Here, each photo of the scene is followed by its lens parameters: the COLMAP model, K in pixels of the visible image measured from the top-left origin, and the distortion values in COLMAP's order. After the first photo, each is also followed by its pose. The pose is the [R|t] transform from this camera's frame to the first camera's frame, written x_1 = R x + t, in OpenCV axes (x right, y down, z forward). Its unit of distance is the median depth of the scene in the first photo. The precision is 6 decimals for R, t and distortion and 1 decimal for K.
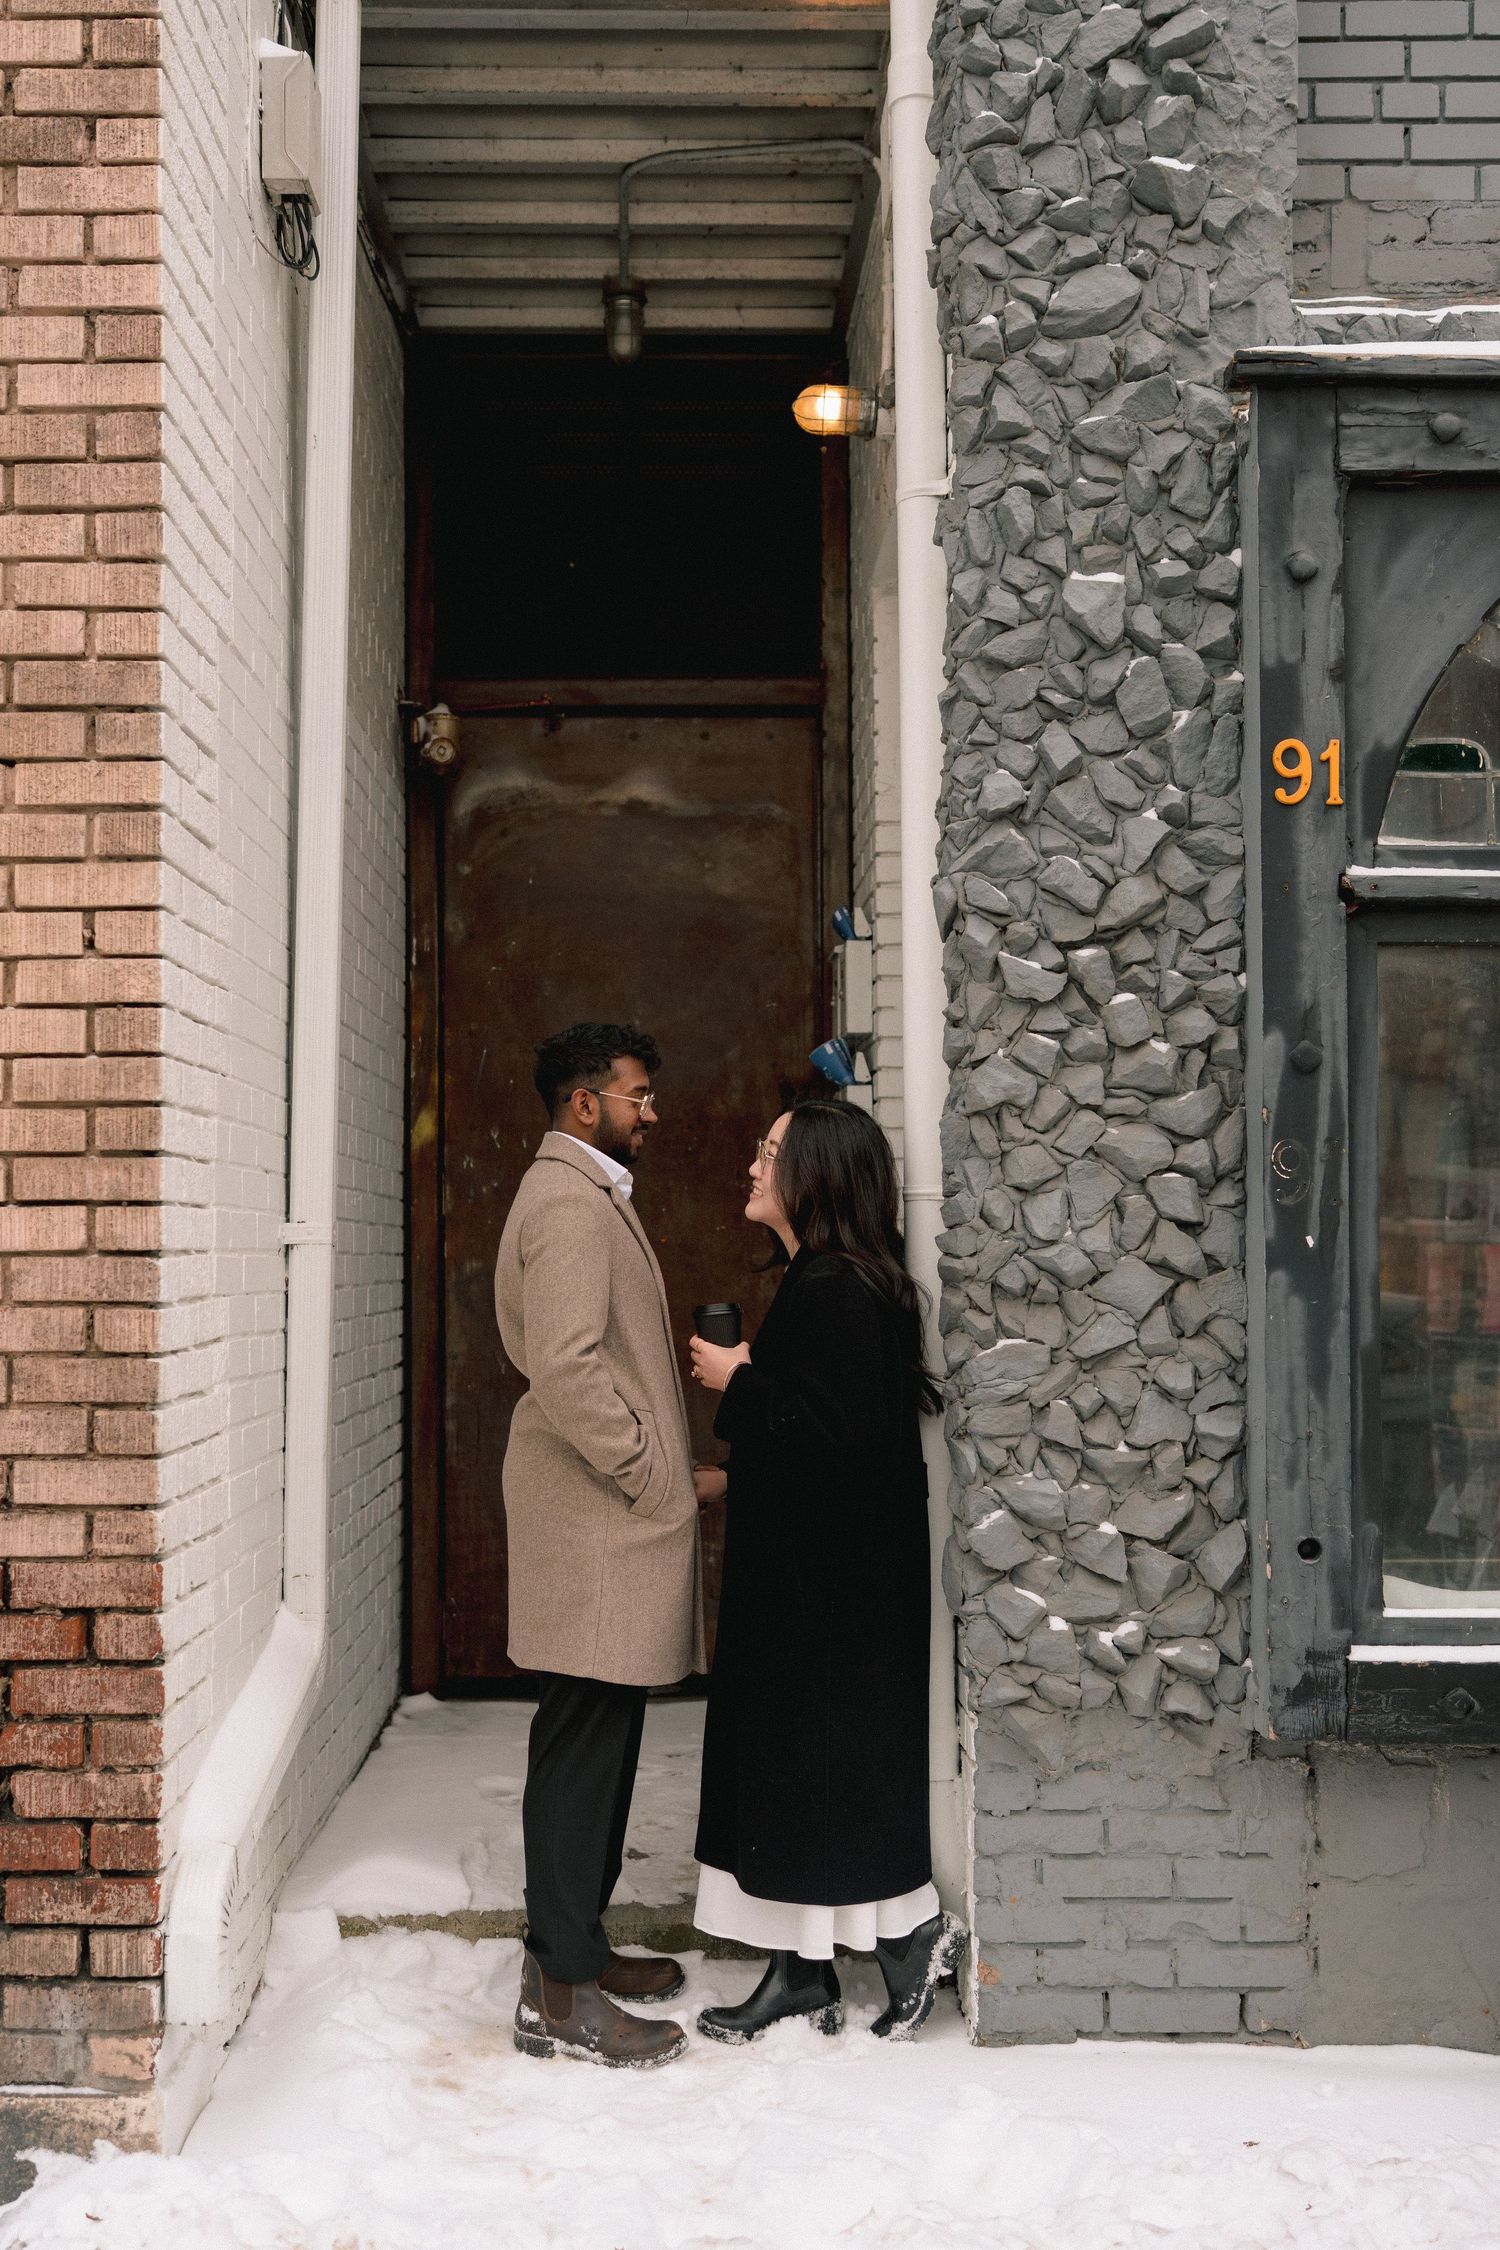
lens RADIAL K [[2197.3, 0, 670.3], [0, 2197.3, 1214.2], [0, 0, 1]] dist [0.000455, 0.000000]
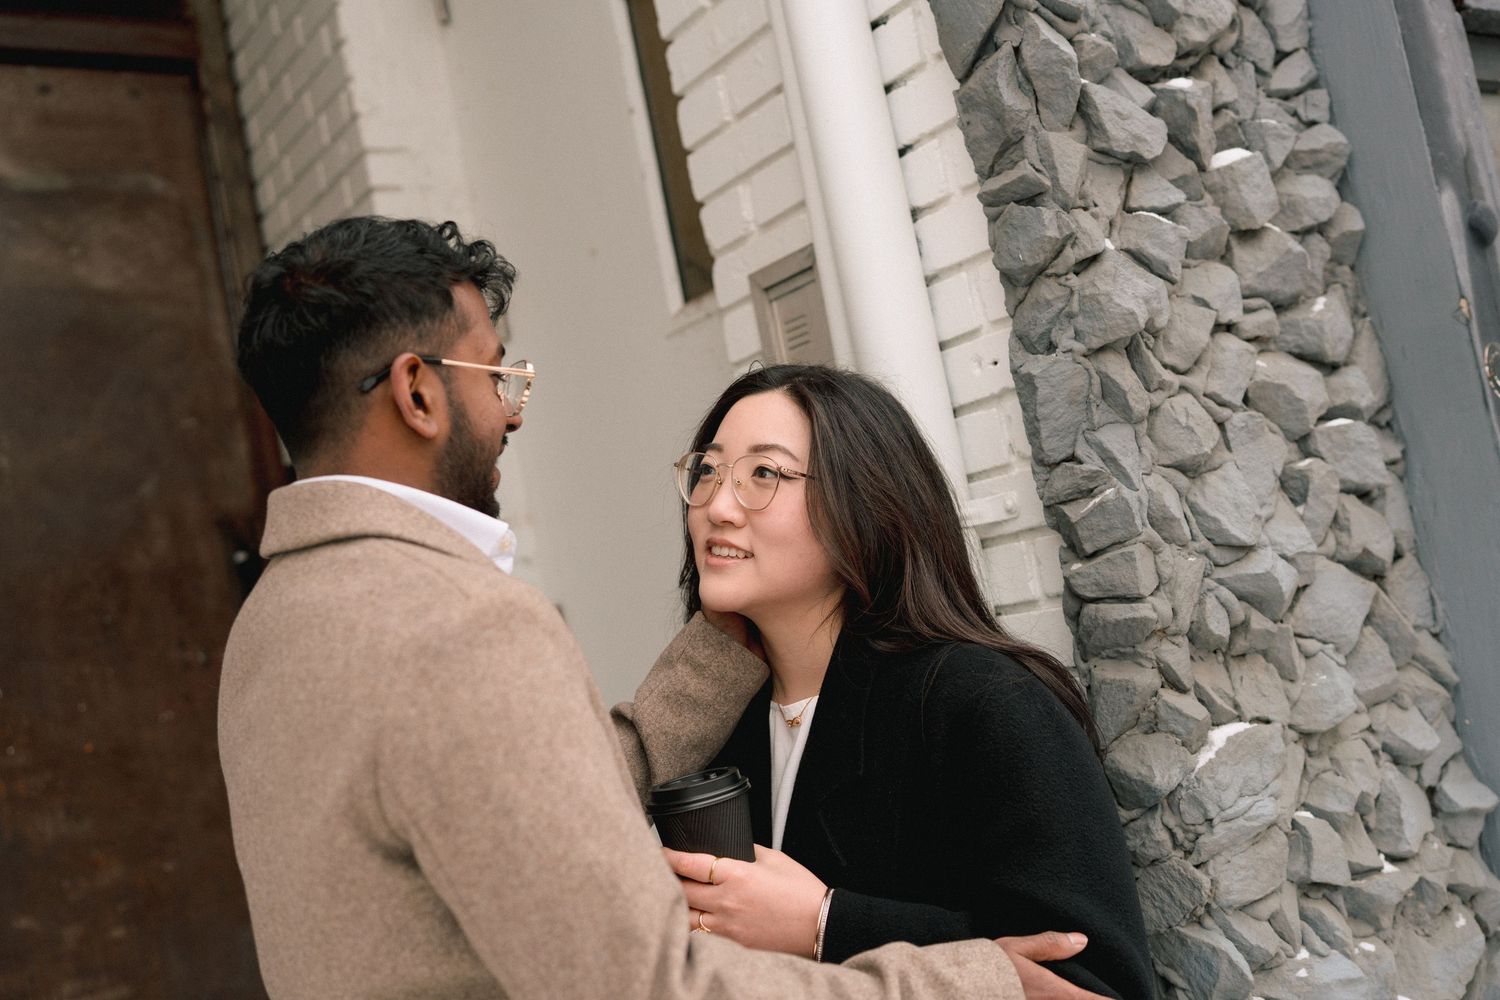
lens RADIAL K [[1464.9, 0, 743.5], [0, 1464.9, 495.2], [0, 0, 1]] dist [0.000455, 0.000000]
pose [[0.812309, -0.108142, 0.573114, -0.160878], [0.173483, 0.982983, -0.060406, -0.001283], [-0.556828, 0.148494, 0.817246, 0.749087]]
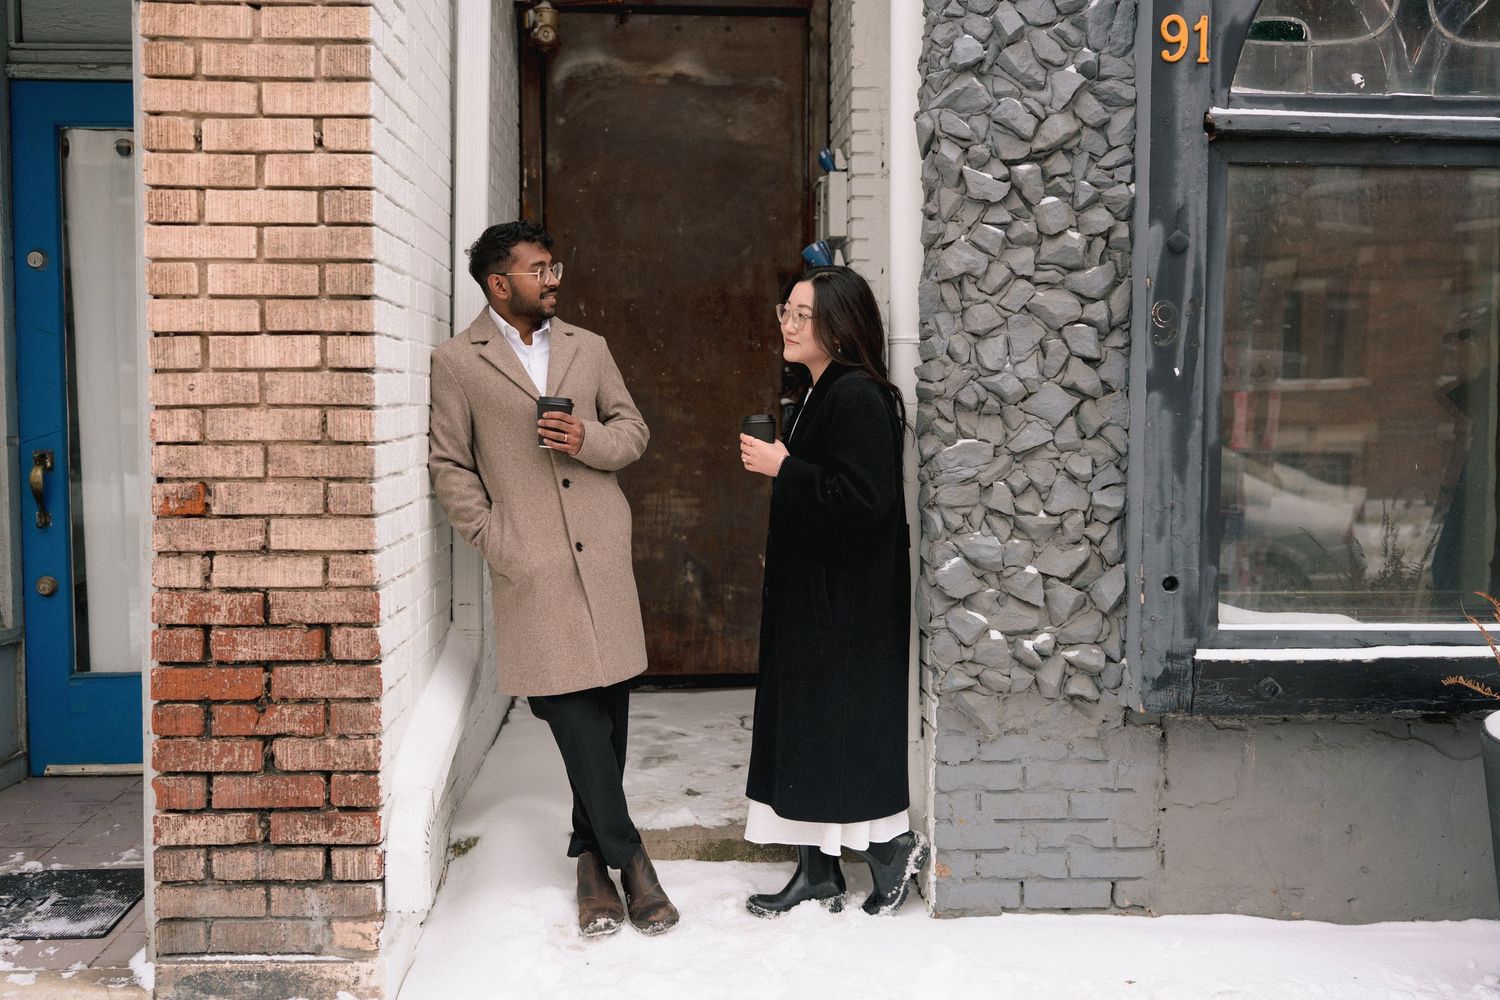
lens RADIAL K [[1464.9, 0, 756.9], [0, 1464.9, 488.5], [0, 0, 1]] dist [0.000455, 0.000000]
pose [[0.998701, 0.003064, 0.050865, -0.030756], [-0.007086, 0.996842, 0.079090, 0.014094], [-0.050462, -0.079347, 0.995569, 0.050325]]
